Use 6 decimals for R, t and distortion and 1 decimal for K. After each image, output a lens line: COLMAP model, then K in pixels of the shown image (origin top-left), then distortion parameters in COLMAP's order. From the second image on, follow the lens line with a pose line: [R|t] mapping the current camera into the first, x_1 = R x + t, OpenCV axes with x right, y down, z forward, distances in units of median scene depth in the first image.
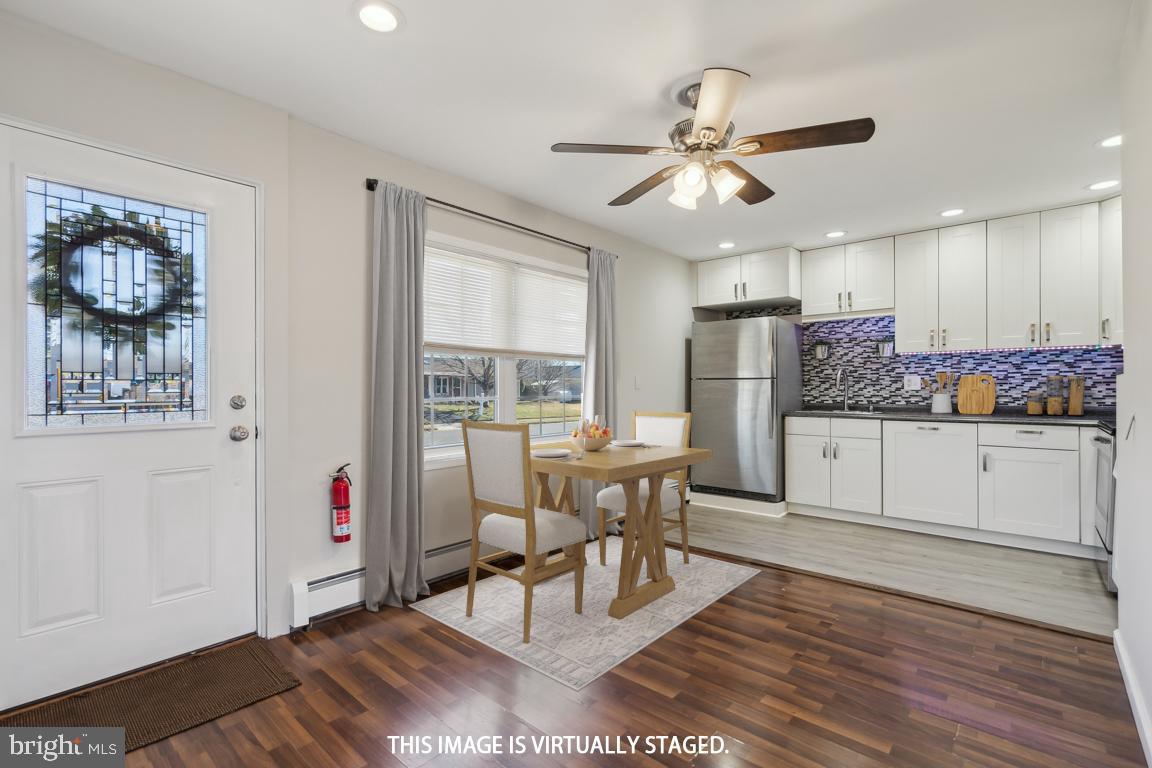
lens RADIAL K [[523.7, 0, 572.6], [0, 523.7, 384.2], [0, 0, 1]] dist [-0.001935, -0.000563]
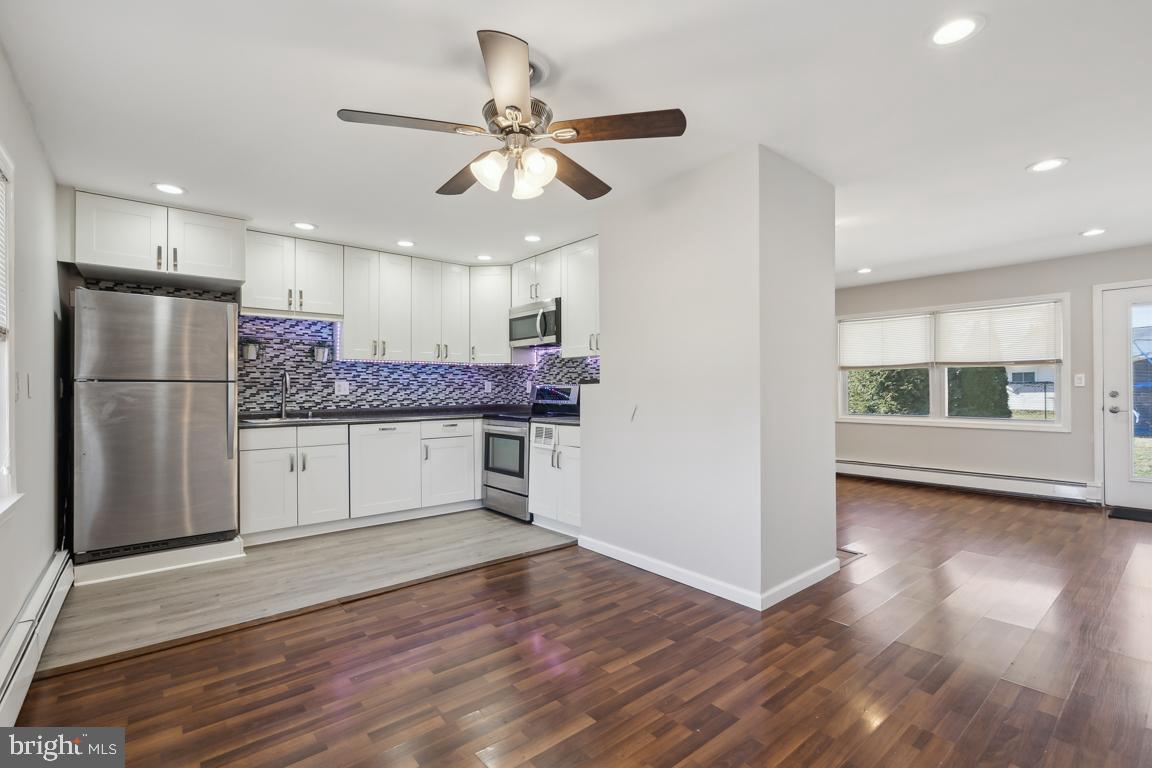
lens RADIAL K [[523.7, 0, 572.6], [0, 523.7, 384.2], [0, 0, 1]] dist [-0.001935, -0.000563]
pose [[0.153648, 0.012633, 0.988045, -0.338203], [-0.000215, 0.999919, -0.012751, 0.002950], [-0.988126, 0.001746, 0.153638, 0.403798]]
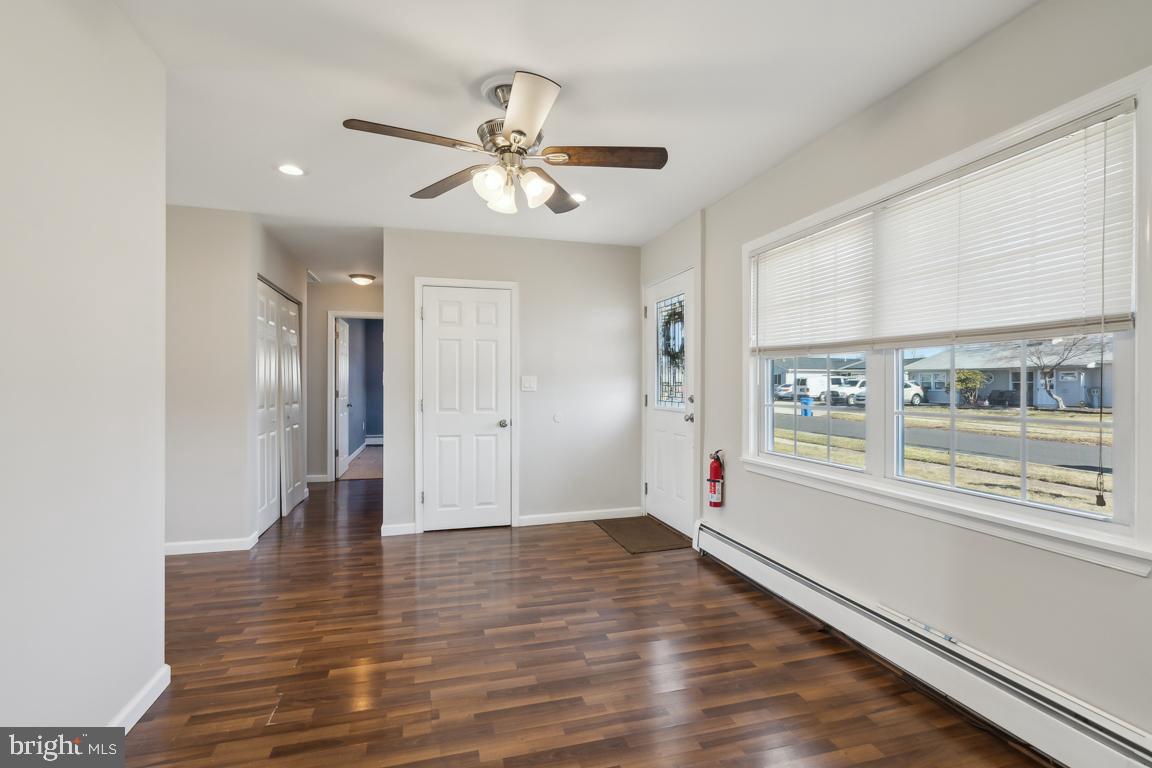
lens RADIAL K [[523.7, 0, 572.6], [0, 523.7, 384.2], [0, 0, 1]] dist [-0.001935, -0.000563]
pose [[-0.541662, 0.003008, -0.840591, 0.529310], [0.003419, 0.999993, 0.001375, -0.008691], [0.840590, -0.002129, -0.541668, 0.855702]]
